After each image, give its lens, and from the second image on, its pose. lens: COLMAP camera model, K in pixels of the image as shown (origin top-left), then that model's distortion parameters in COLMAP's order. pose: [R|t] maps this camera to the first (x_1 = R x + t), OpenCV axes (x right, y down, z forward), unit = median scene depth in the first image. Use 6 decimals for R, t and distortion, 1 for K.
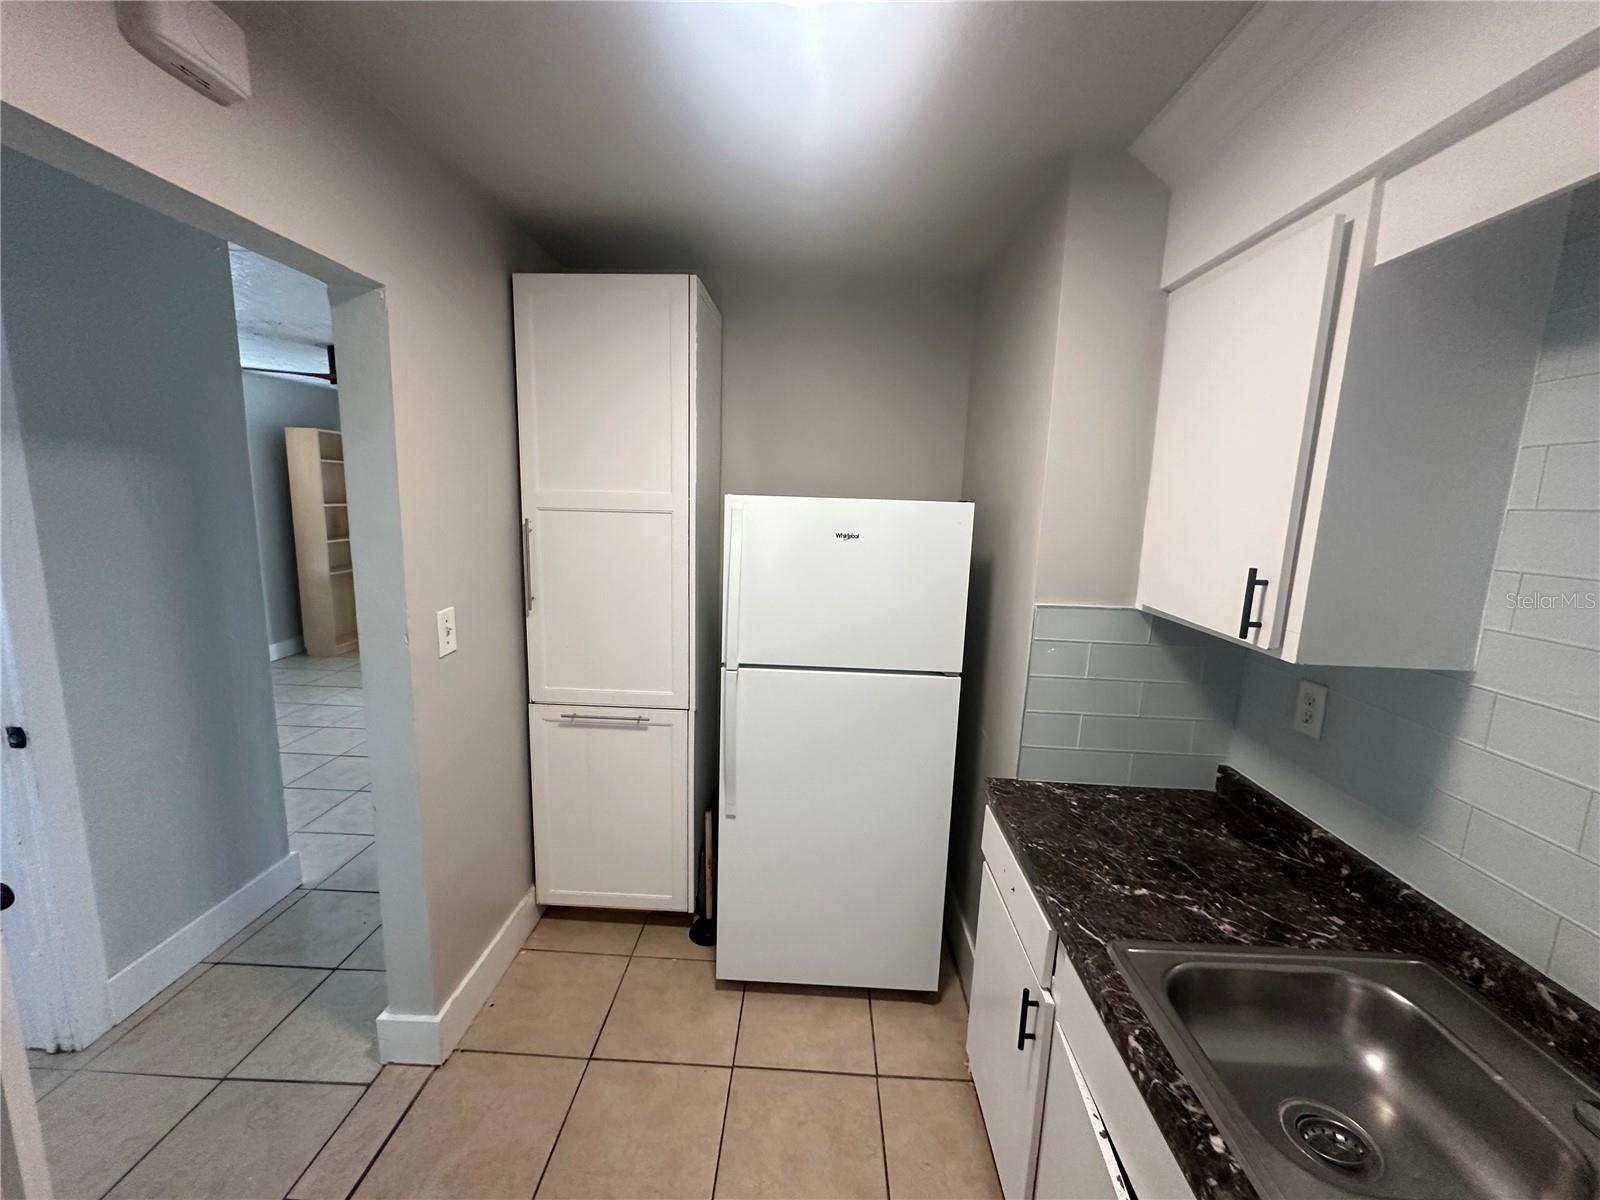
lens RADIAL K [[643.1, 0, 800.0], [0, 643.1, 600.0], [0, 0, 1]] dist [-0.000233, -0.000125]
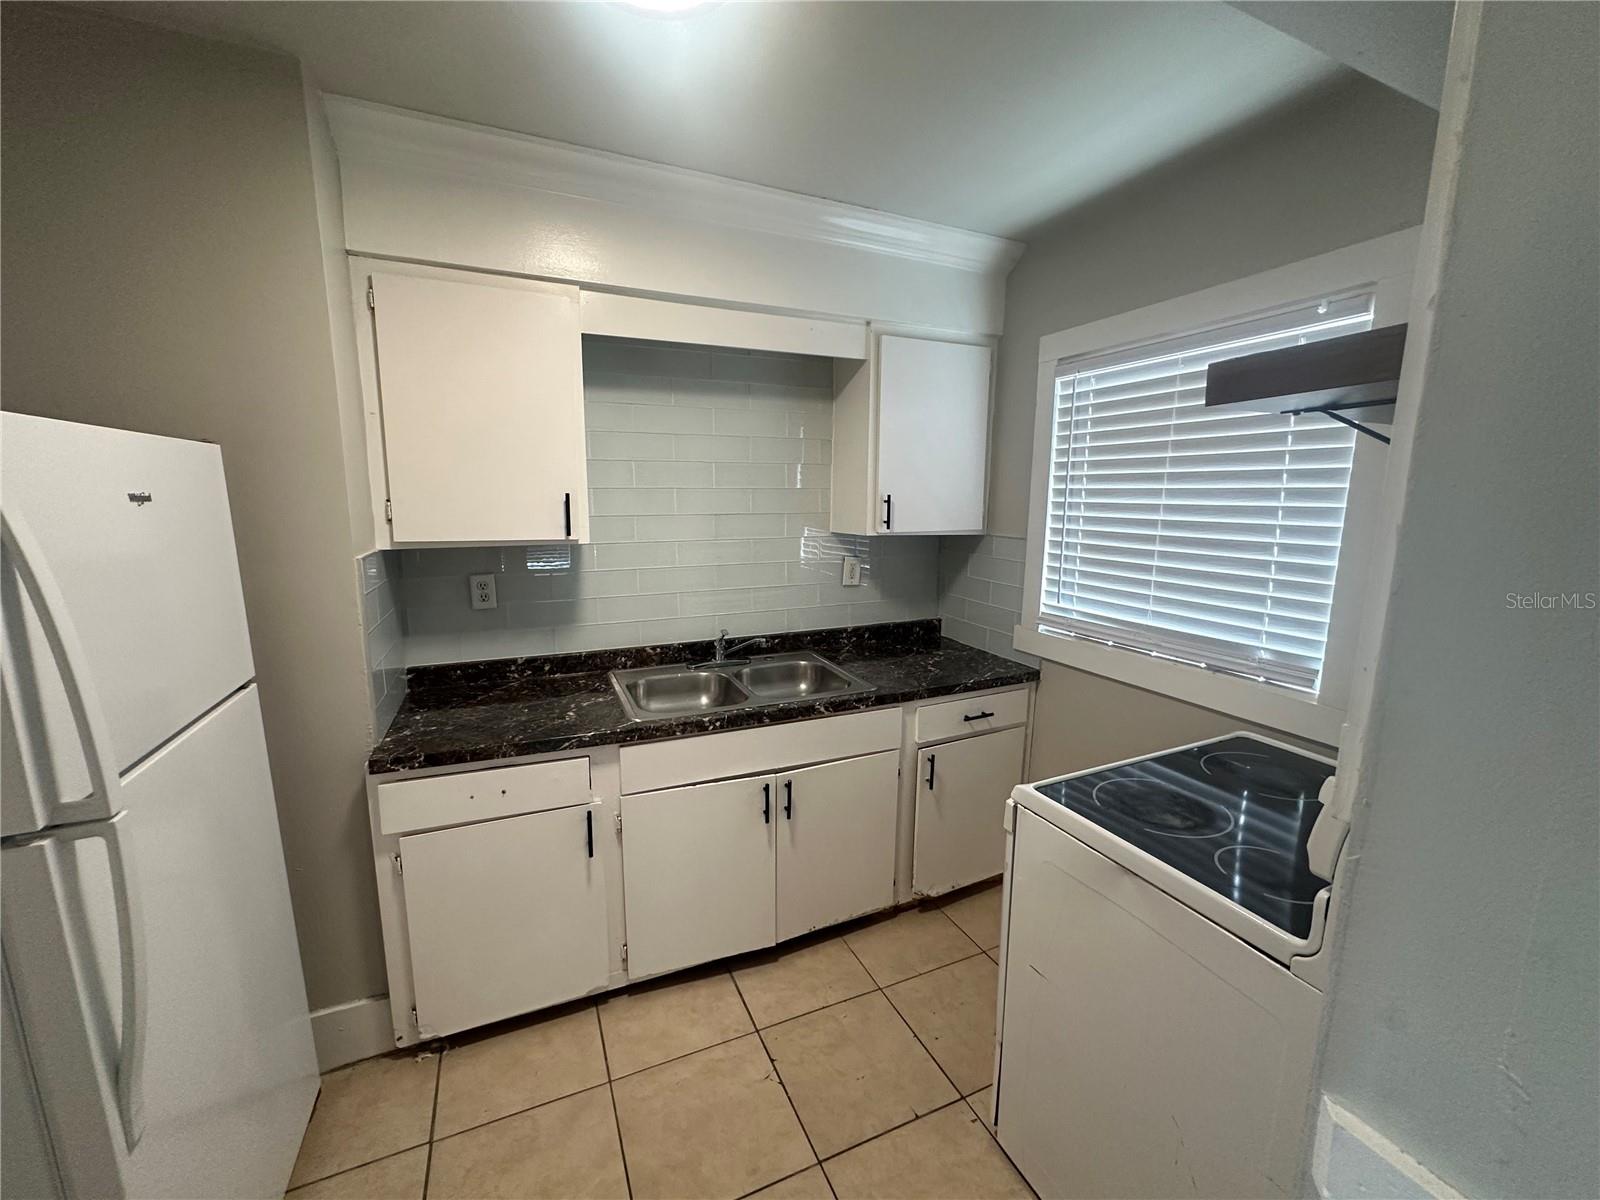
lens RADIAL K [[643.1, 0, 800.0], [0, 643.1, 600.0], [0, 0, 1]] dist [-0.000233, -0.000125]
pose [[-0.435410, -0.182402, 0.881560, -0.886729], [0.125240, 0.957462, 0.259964, -0.114822], [-0.891478, 0.223597, -0.394044, 0.948138]]
